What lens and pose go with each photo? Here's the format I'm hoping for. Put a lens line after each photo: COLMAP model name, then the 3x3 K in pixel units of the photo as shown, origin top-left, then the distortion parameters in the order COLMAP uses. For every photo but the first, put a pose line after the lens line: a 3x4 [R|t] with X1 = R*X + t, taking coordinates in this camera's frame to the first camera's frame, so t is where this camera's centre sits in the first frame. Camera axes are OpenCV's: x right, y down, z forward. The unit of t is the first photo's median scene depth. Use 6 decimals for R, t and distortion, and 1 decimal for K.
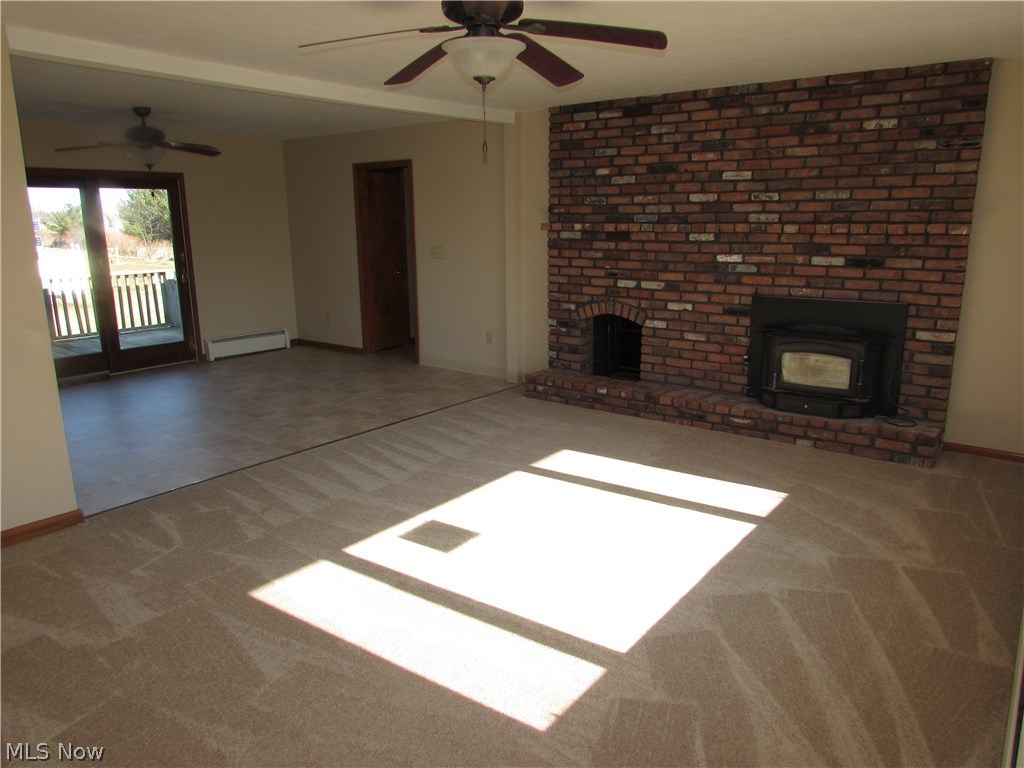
lens RADIAL K [[723.0, 0, 516.1], [0, 723.0, 385.5], [0, 0, 1]] dist [-0.034874, 0.015245]
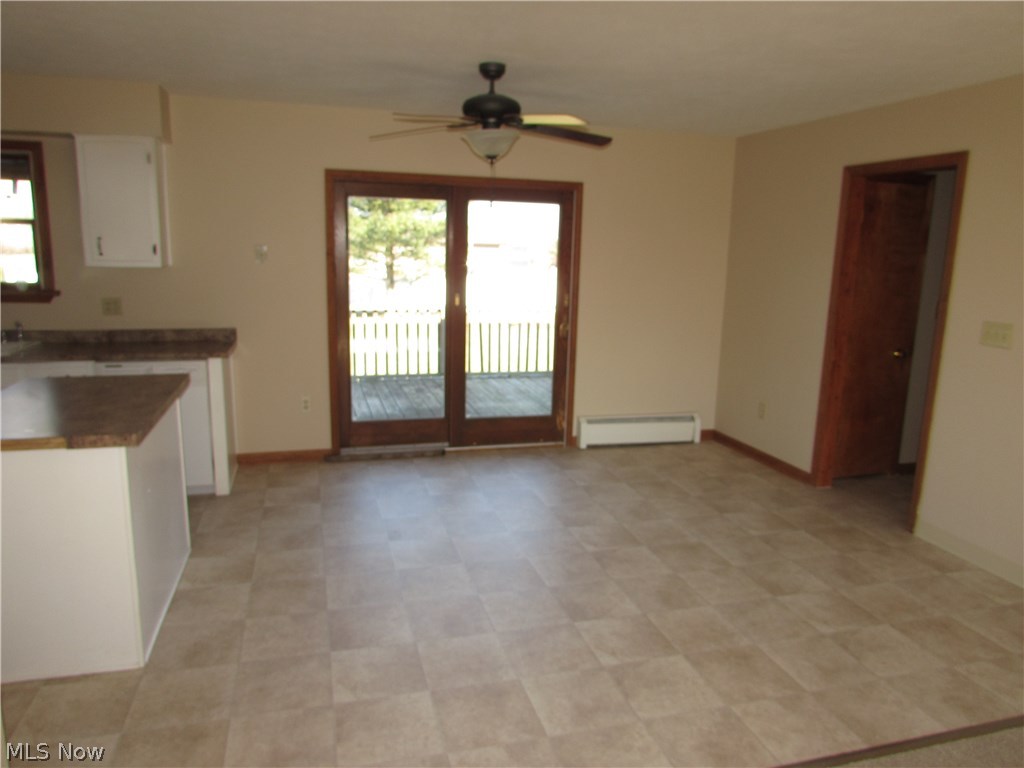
lens RADIAL K [[723.0, 0, 508.4], [0, 723.0, 382.2], [0, 0, 1]] dist [-0.034874, 0.015245]
pose [[0.804710, 0.143729, -0.576007, -0.120604], [-0.171342, 0.985190, 0.006457, -0.128320], [0.568405, 0.093498, 0.817419, 0.536506]]
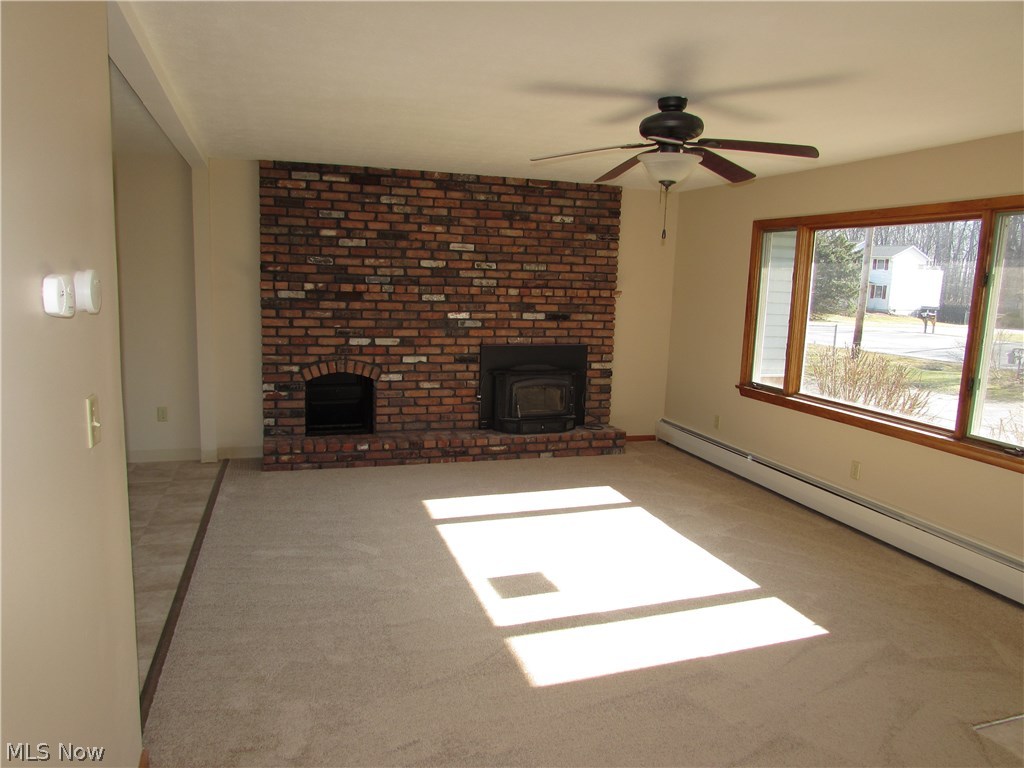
lens RADIAL K [[723.0, 0, 516.1], [0, 723.0, 387.0], [0, 0, 1]] dist [-0.034874, 0.015245]
pose [[0.567488, -0.096685, 0.817685, -0.606656], [0.153144, 0.988148, 0.010557, -0.056463], [-0.809014, 0.119232, 0.575569, 0.244964]]
